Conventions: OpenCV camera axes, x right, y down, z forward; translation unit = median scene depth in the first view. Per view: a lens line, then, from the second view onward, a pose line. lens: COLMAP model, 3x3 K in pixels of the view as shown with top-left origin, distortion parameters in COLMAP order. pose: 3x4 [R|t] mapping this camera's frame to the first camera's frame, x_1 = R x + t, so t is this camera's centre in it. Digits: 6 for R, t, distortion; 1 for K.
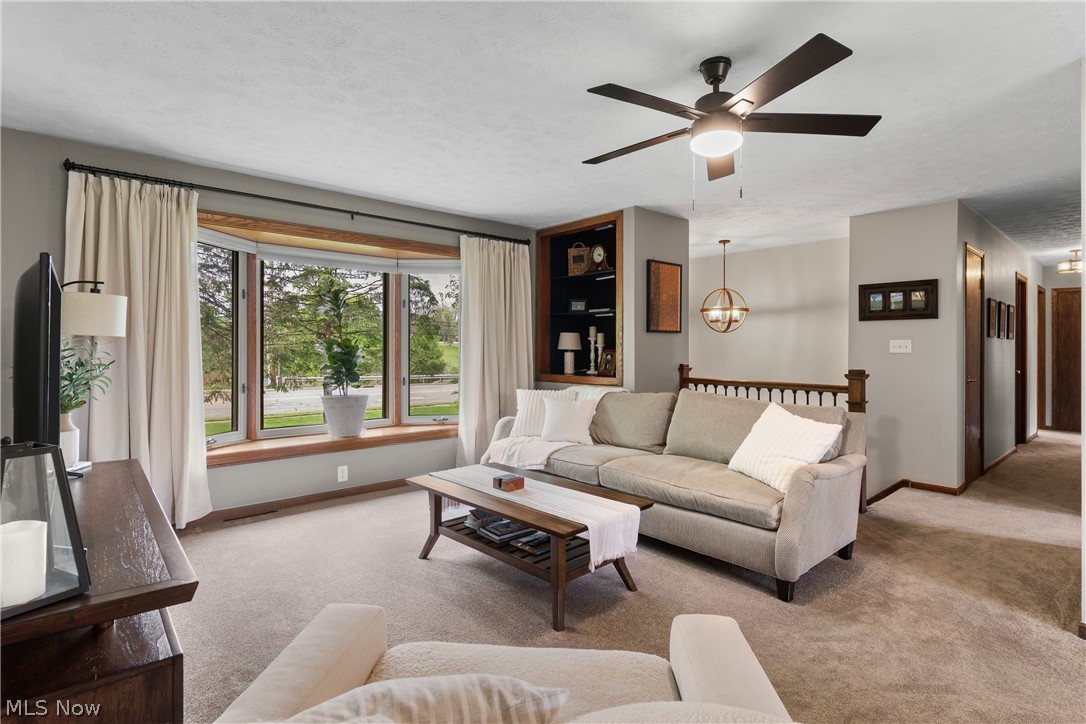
lens RADIAL K [[538.3, 0, 544.7], [0, 538.3, 353.5], [0, 0, 1]] dist [0.002047, -0.001133]
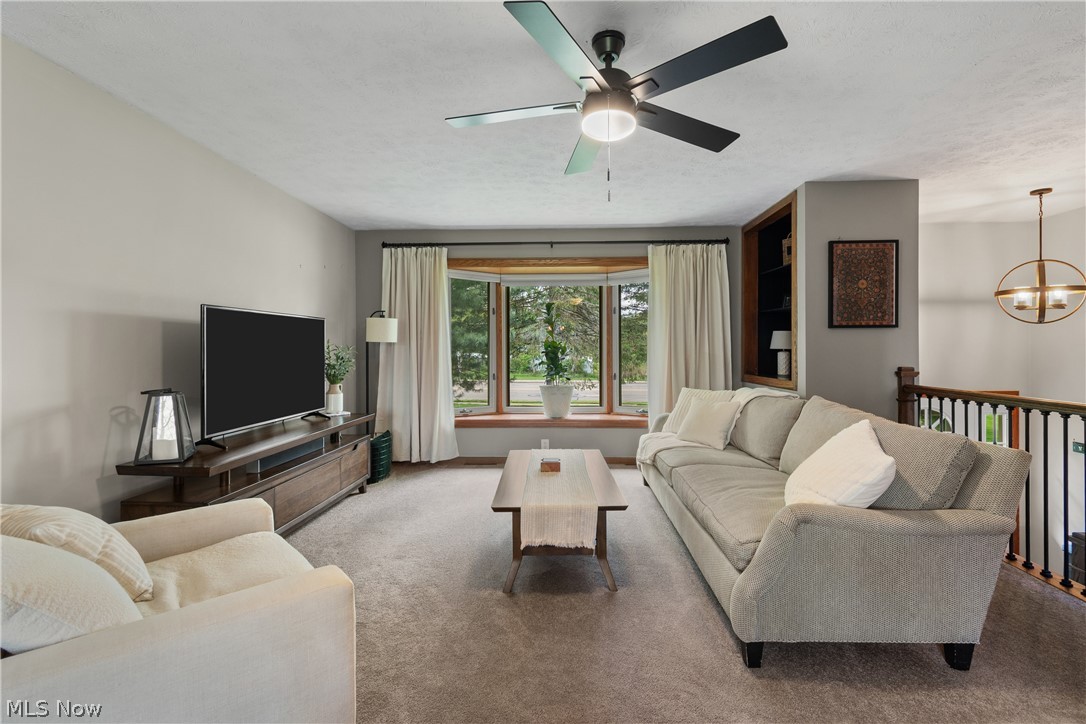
lens RADIAL K [[475.2, 0, 546.3], [0, 475.2, 358.4], [0, 0, 1]] dist [0.005755, -0.000588]
pose [[0.729634, 0.010276, -0.683761, 0.361965], [-0.002407, 0.999919, 0.012458, -0.000383], [0.683834, -0.007444, 0.729600, 0.146388]]
